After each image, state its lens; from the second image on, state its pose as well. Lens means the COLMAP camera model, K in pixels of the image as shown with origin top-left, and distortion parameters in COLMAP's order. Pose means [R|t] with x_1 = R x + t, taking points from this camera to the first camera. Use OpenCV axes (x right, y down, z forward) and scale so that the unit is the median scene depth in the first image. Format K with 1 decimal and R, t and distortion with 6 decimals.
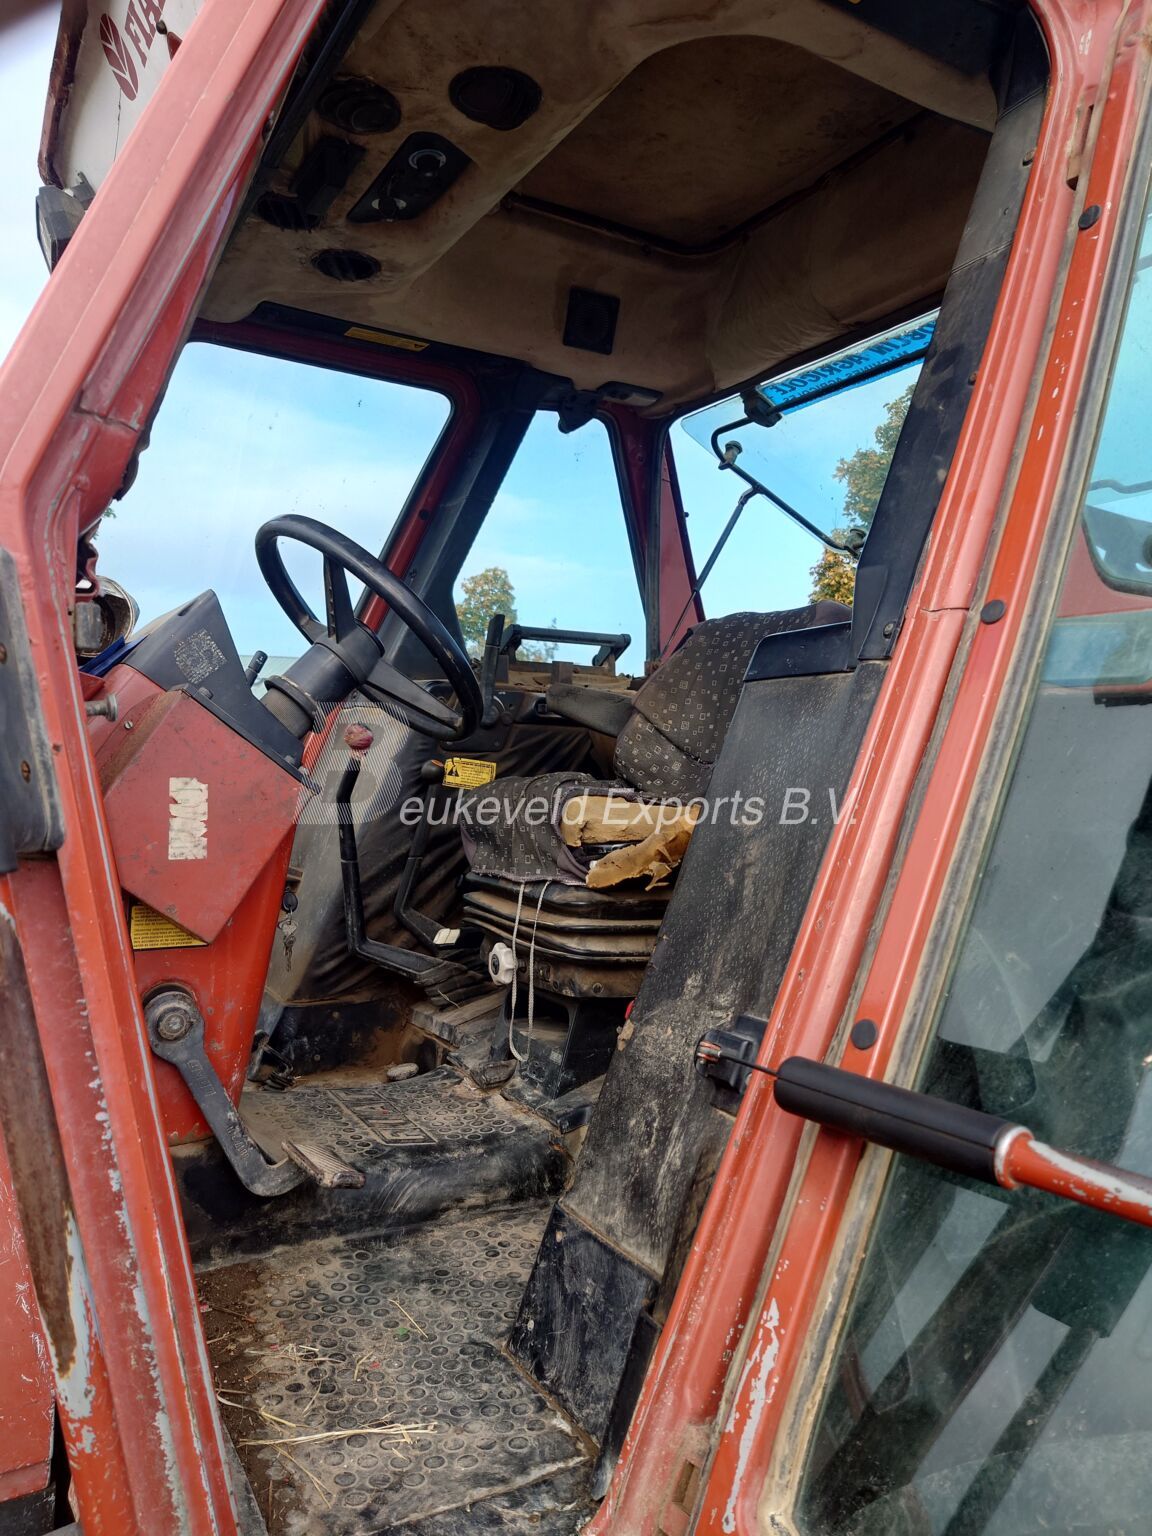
lens RADIAL K [[1088.7, 0, 576.0], [0, 1088.7, 768.0], [0, 0, 1]] dist [-0.003146, 0.005951]
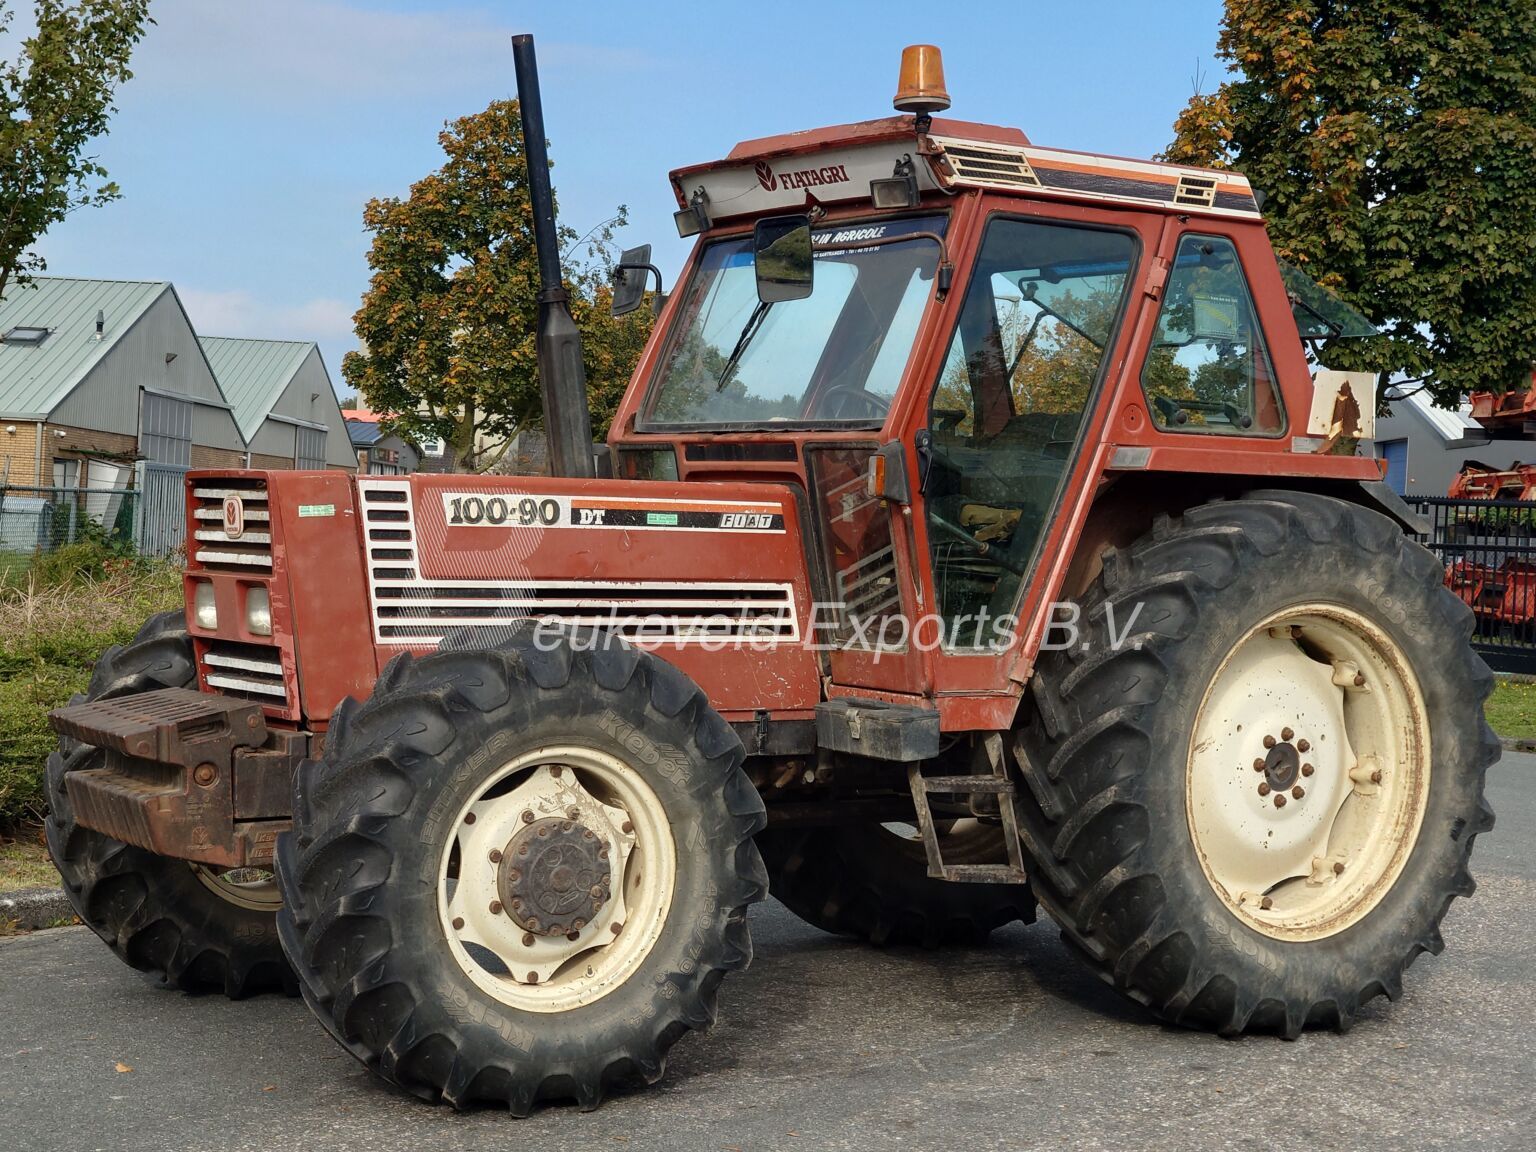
lens RADIAL K [[2589.6, 0, 768.0], [0, 2589.6, 576.0], [0, 0, 1]] dist [-0.017596, -0.037861]
pose [[0.998507, 0.008306, 0.053988, -0.499963], [-0.009250, 0.999808, 0.017261, 0.059689], [-0.053834, -0.017735, 0.998392, -3.116922]]
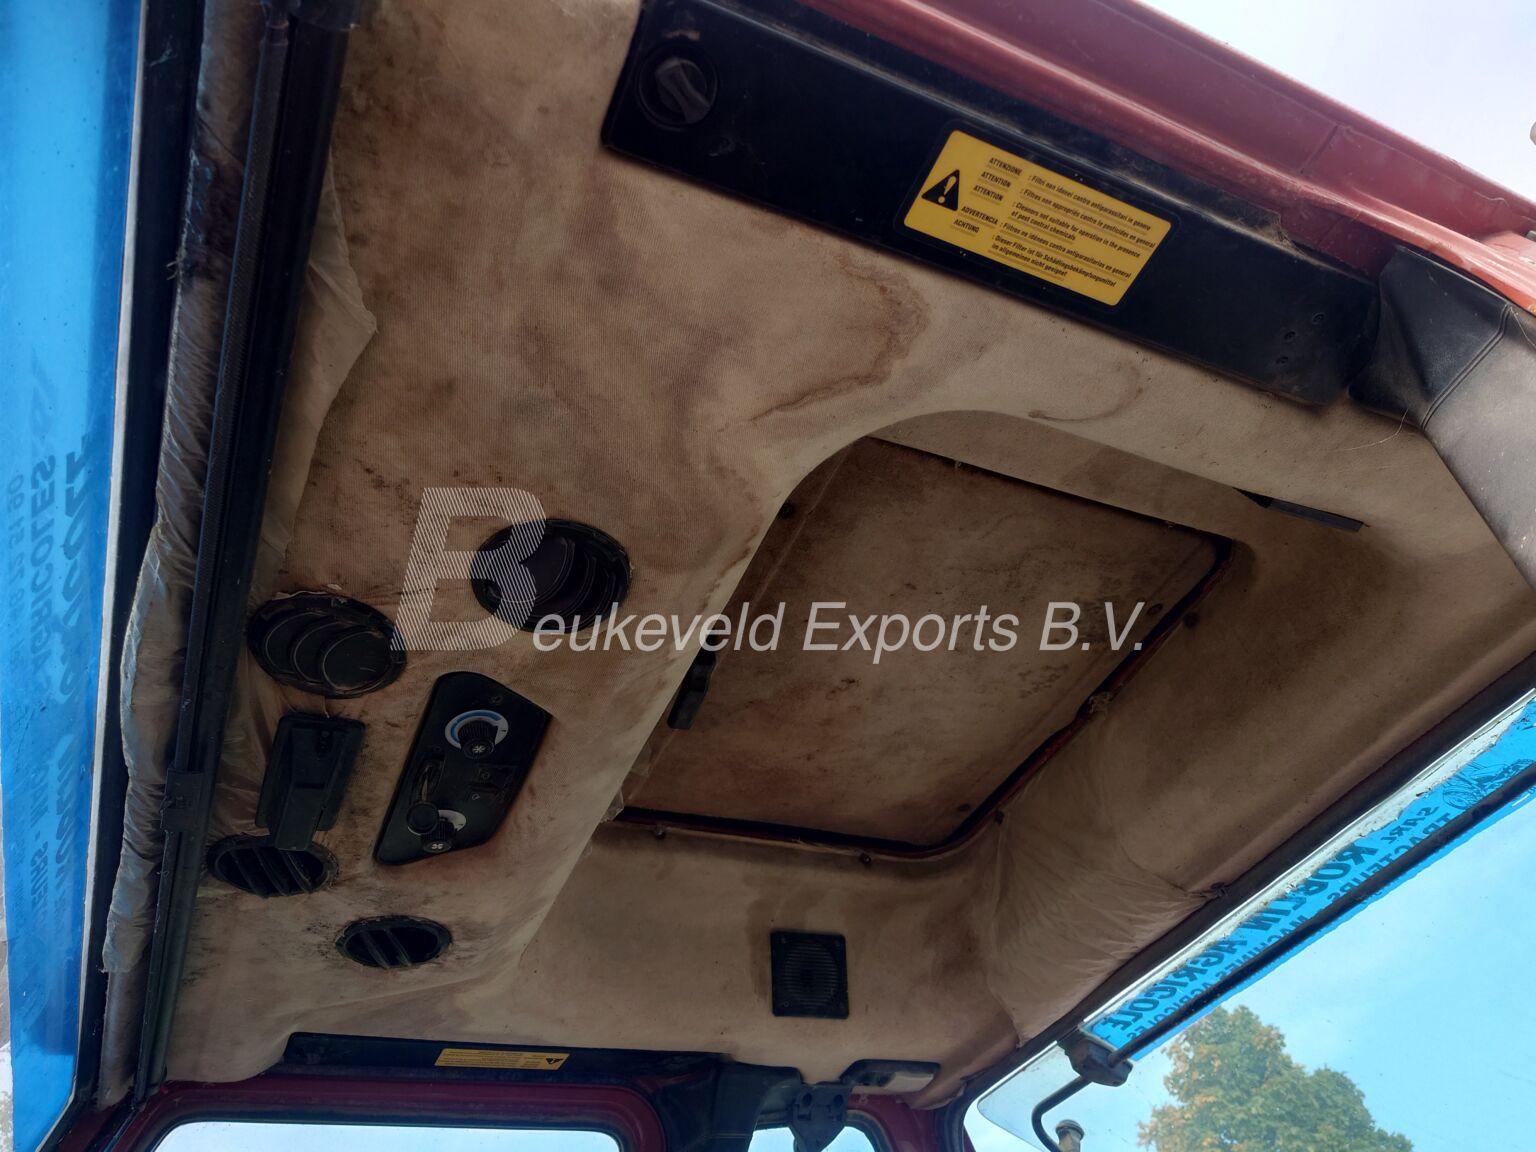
lens RADIAL K [[1088.7, 0, 738.9], [0, 1088.7, 579.9], [0, 0, 1]] dist [-0.003146, 0.005951]
pose [[0.981387, -0.191721, 0.011074, 0.010781], [0.143006, 0.691101, -0.708469, -0.111355], [0.128175, 0.696866, 0.705655, 0.357655]]
